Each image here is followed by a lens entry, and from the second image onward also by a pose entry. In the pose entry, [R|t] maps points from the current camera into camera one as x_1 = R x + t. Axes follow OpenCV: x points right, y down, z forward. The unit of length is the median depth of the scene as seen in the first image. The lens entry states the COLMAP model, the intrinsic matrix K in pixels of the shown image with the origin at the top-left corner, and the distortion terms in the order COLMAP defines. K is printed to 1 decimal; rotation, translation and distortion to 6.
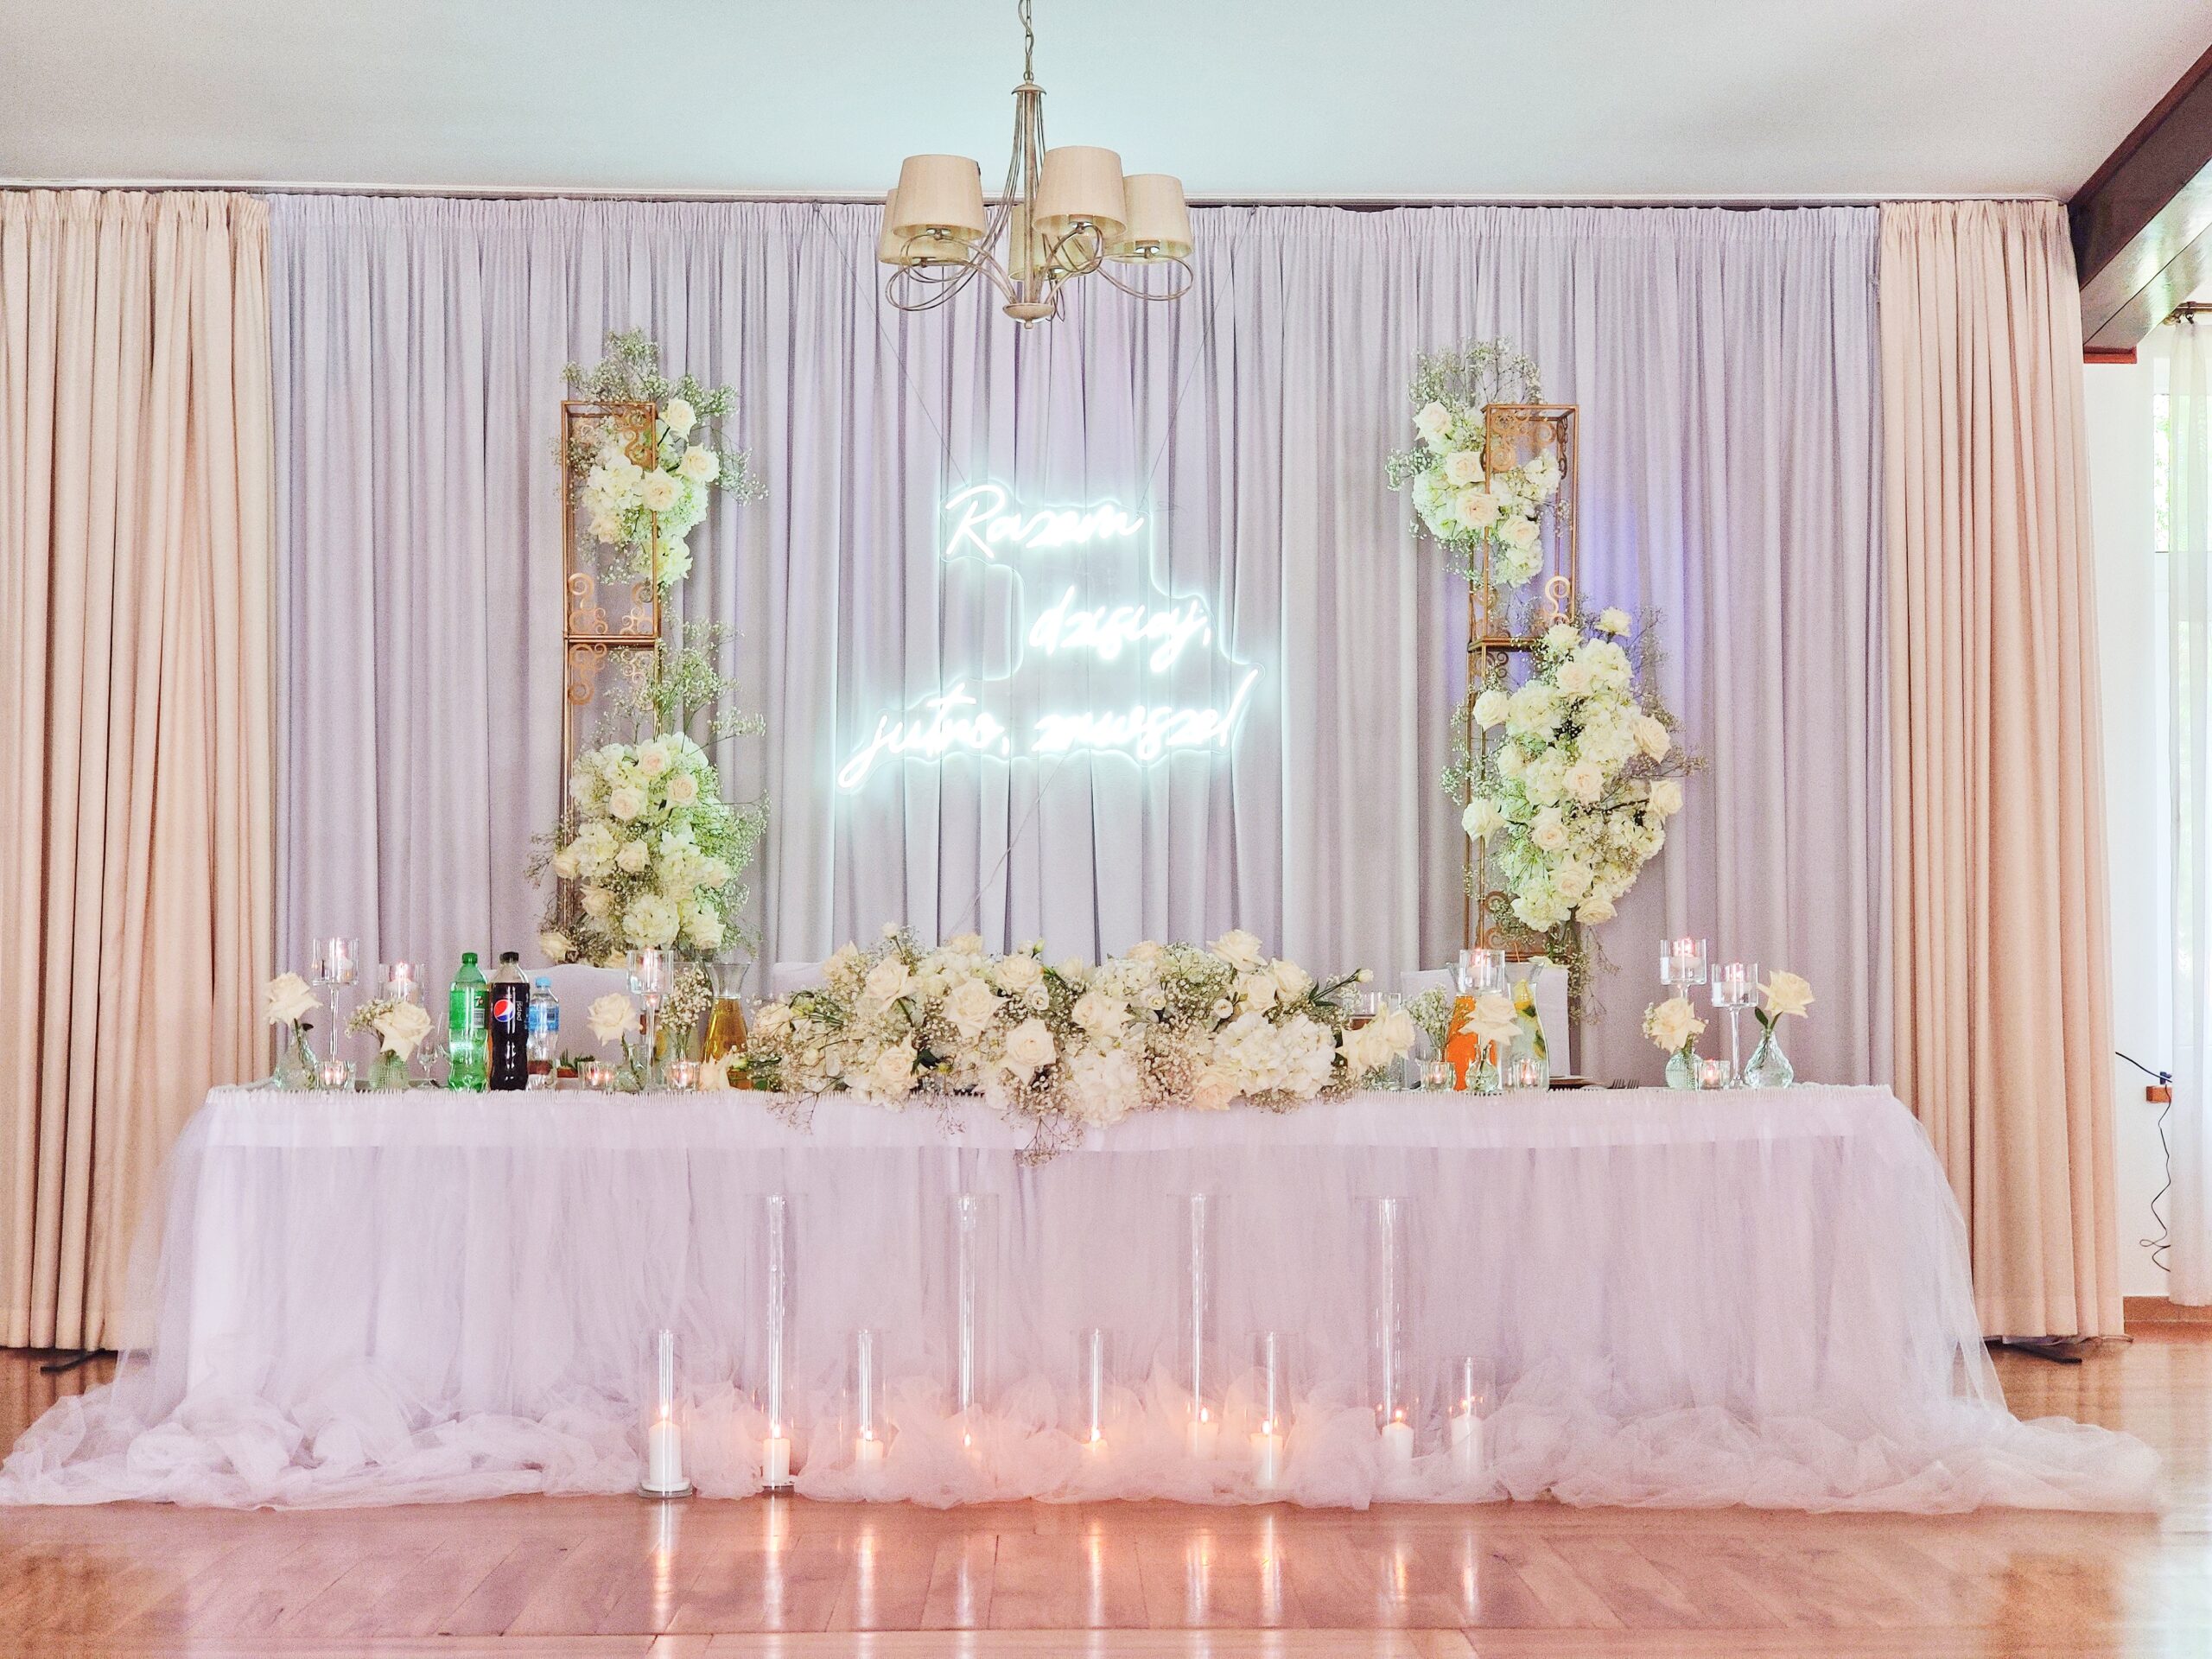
lens RADIAL K [[3368.7, 0, 1104.3], [0, 3368.7, 832.3], [0, 0, 1]] dist [-0.062929, 0.000000]
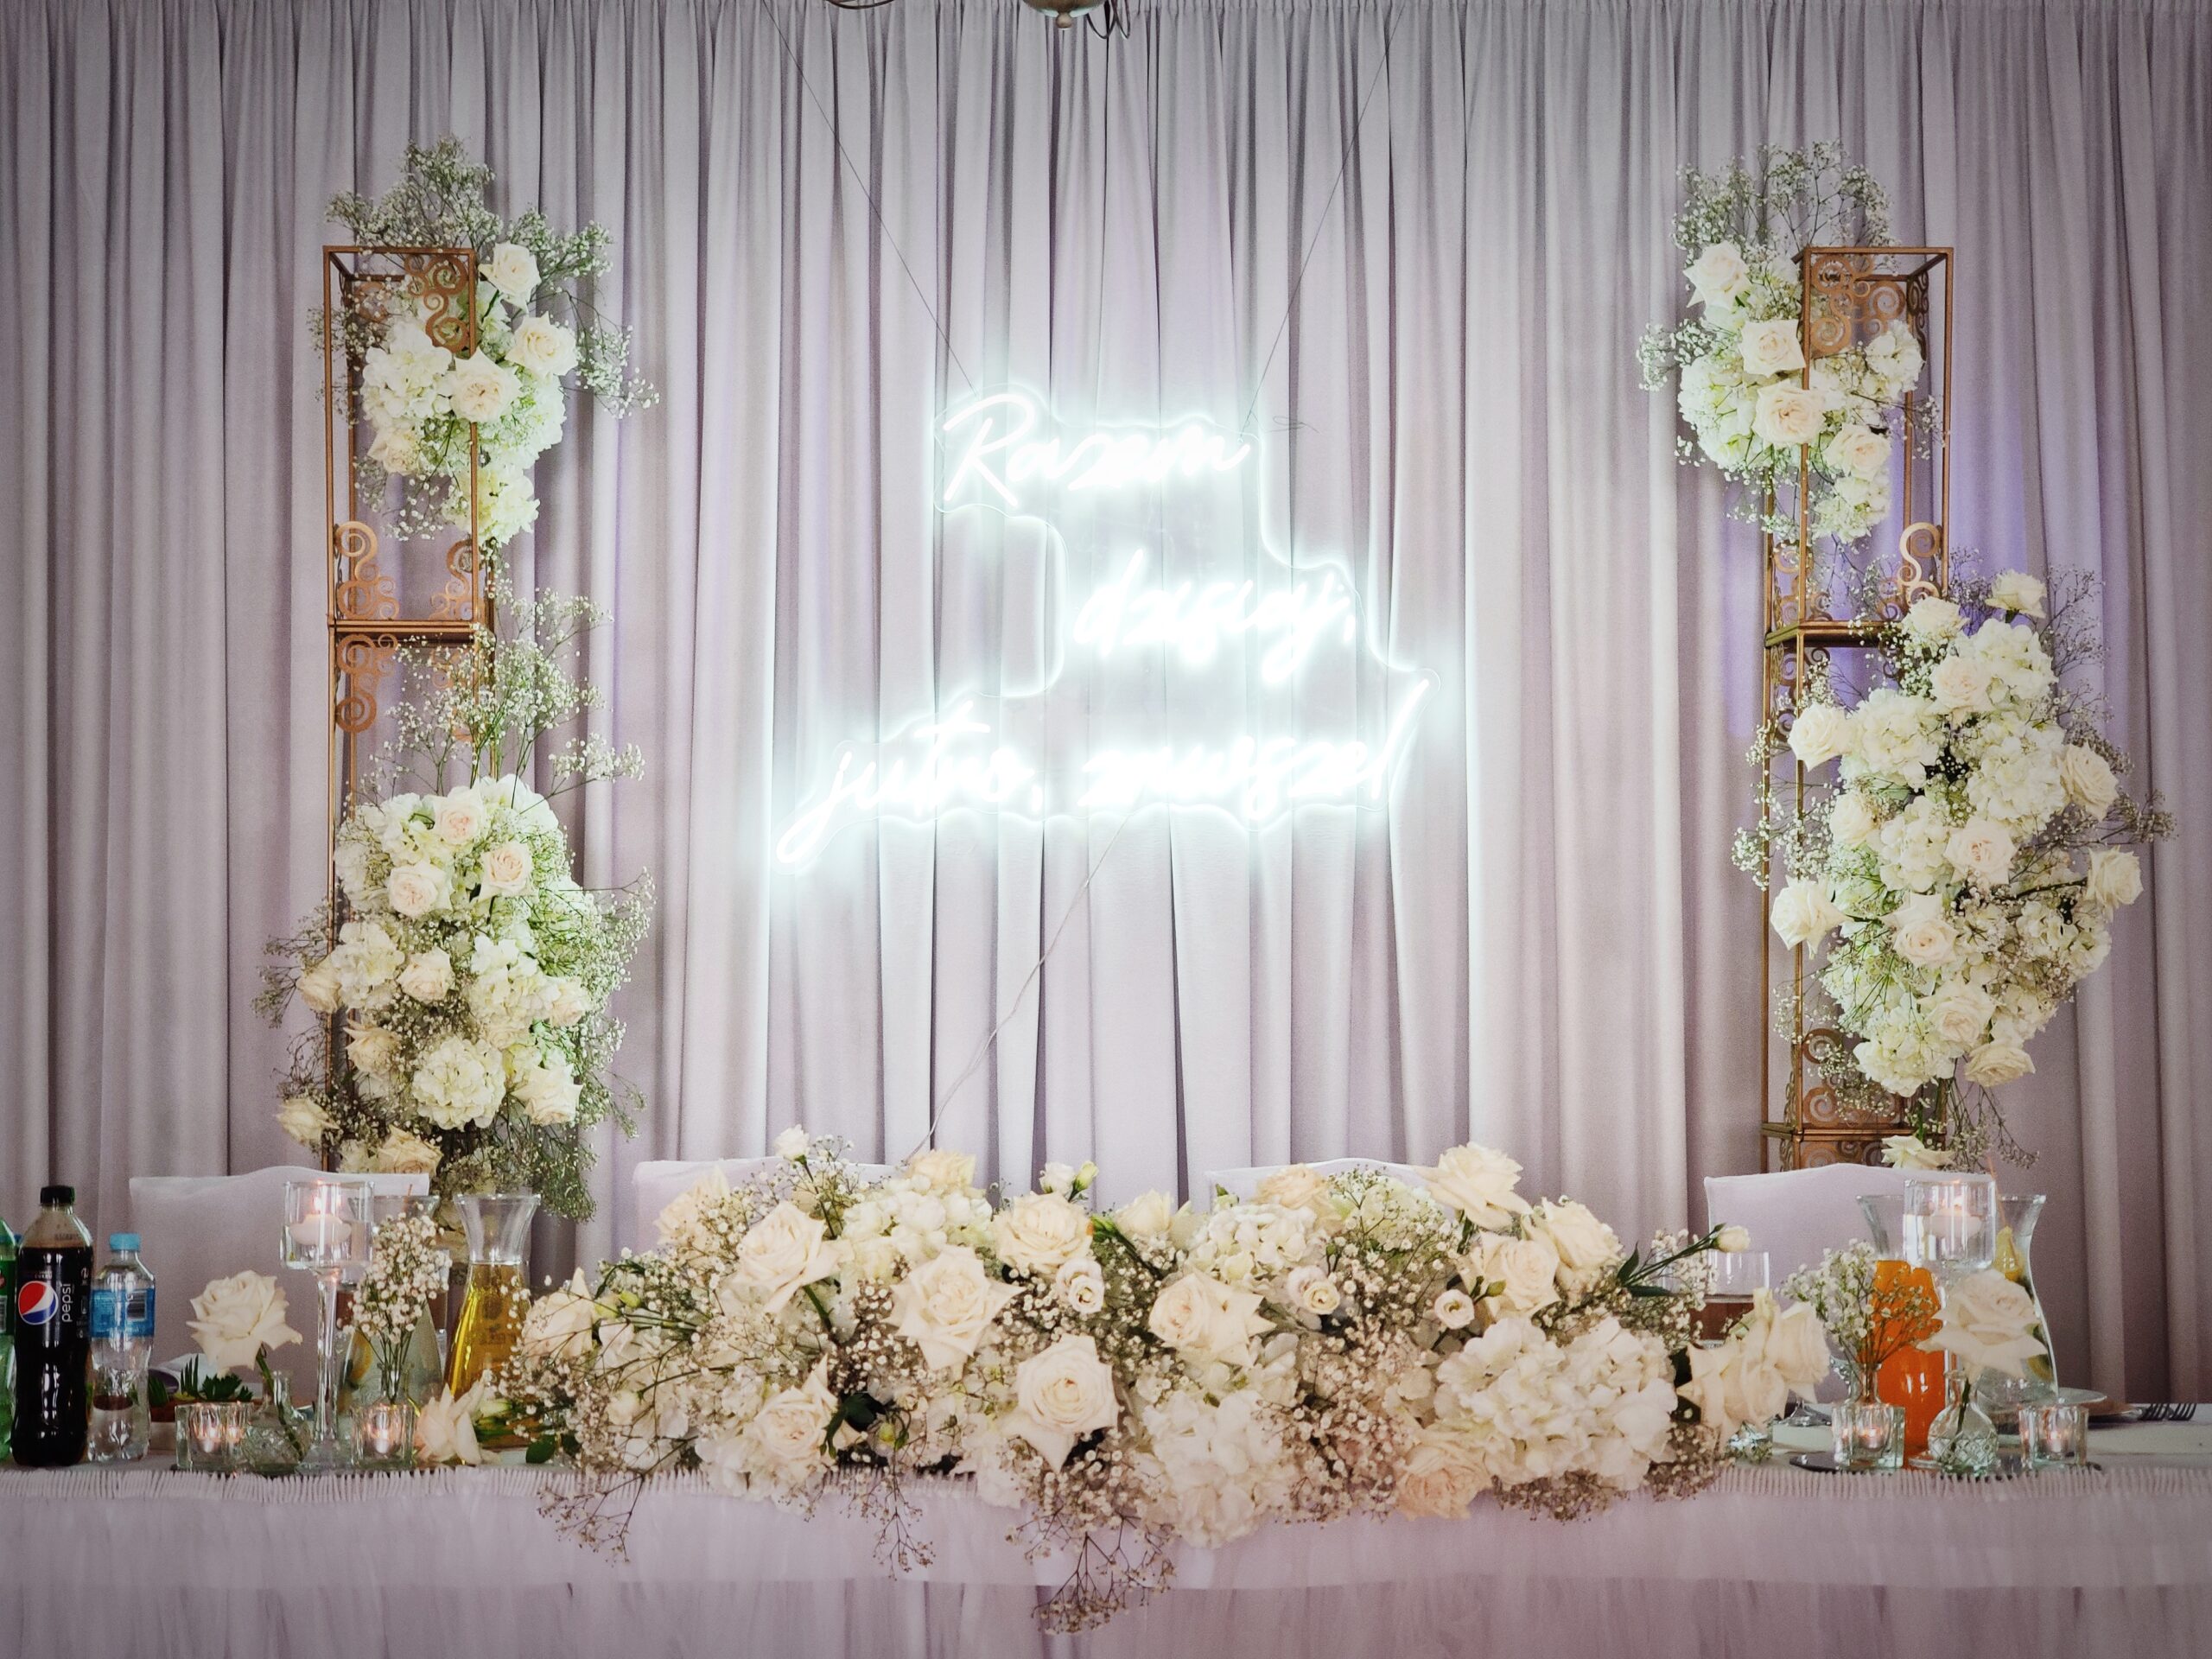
lens RADIAL K [[3368.7, 0, 1102.7], [0, 3368.7, 820.2], [0, 0, 1]] dist [-0.062929, 0.000000]
pose [[0.999852, -0.001699, -0.017130, -0.006043], [0.001265, 0.999679, -0.025286, -0.005556], [0.017167, 0.025261, 0.999533, 0.382392]]
